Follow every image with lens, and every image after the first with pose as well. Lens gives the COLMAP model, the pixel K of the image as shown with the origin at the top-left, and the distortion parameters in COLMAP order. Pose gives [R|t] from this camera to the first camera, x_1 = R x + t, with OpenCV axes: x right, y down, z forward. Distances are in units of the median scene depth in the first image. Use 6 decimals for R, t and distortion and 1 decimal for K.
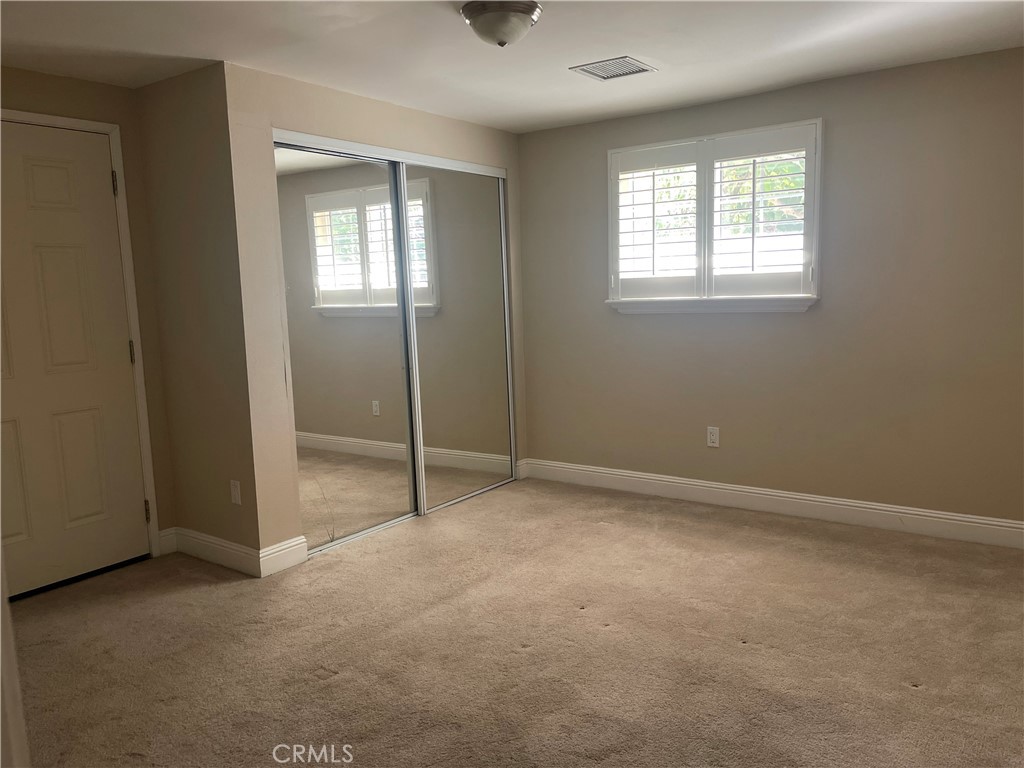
lens RADIAL K [[776.5, 0, 516.3], [0, 776.5, 387.8], [0, 0, 1]] dist [0.065929, -0.085489]
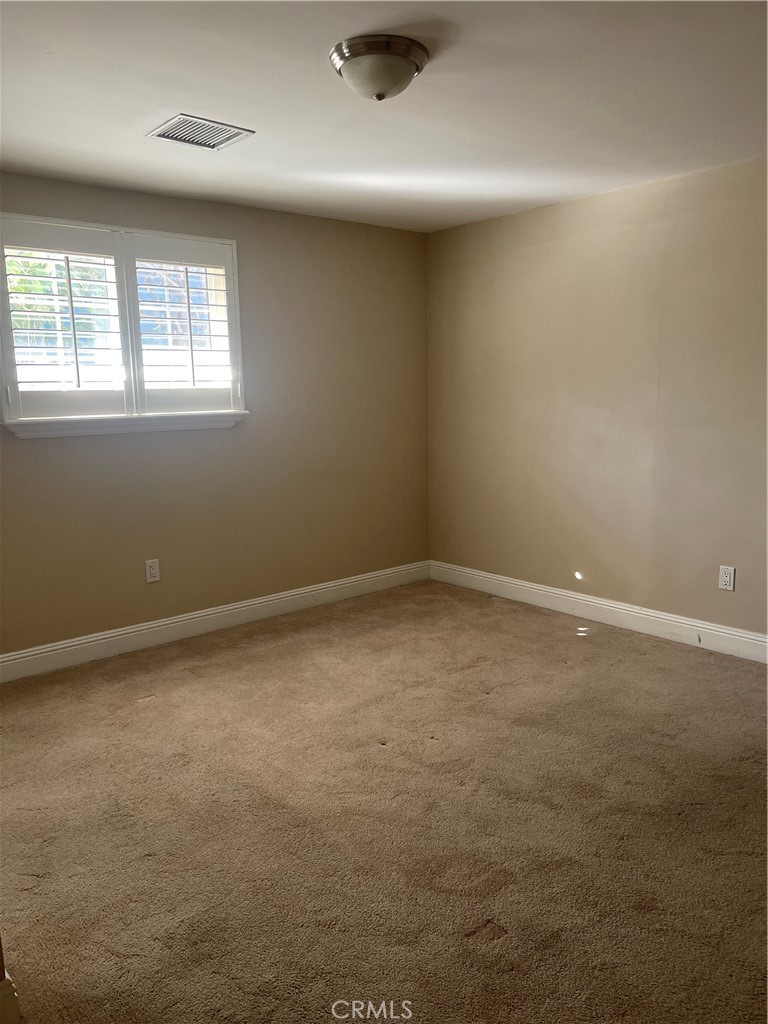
lens RADIAL K [[776.5, 0, 389.1], [0, 776.5, 512.4], [0, 0, 1]] dist [0.065929, -0.085489]
pose [[0.224205, -0.134413, 0.965228, -0.588635], [0.132851, 0.985412, 0.106365, -0.067542], [-0.965444, 0.104384, 0.238791, 0.562301]]
